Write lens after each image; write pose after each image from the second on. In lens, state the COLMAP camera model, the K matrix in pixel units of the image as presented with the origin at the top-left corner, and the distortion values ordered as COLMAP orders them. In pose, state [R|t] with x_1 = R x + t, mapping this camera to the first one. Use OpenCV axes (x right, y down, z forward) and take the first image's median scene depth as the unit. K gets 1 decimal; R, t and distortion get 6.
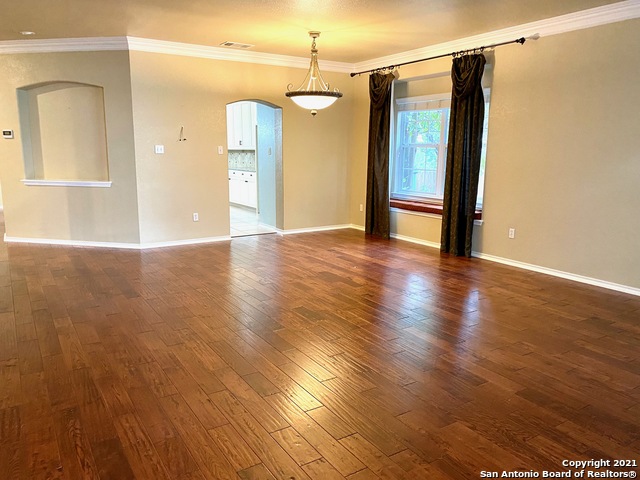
lens RADIAL K [[492.8, 0, 324.8], [0, 492.8, 239.1], [0, 0, 1]] dist [0.085810, -0.137810]
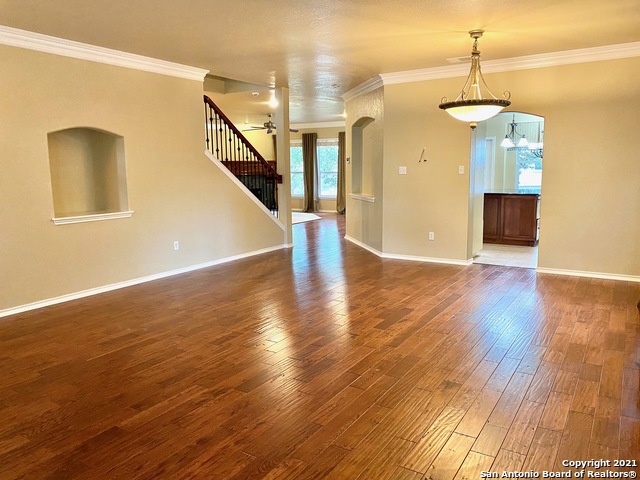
lens RADIAL K [[492.8, 0, 324.8], [0, 492.8, 239.1], [0, 0, 1]] dist [0.085810, -0.137810]
pose [[0.423647, 0.125722, -0.897060, 0.665616], [-0.165574, 0.984385, 0.059766, -0.077877], [0.890566, 0.123211, 0.437848, 0.443658]]
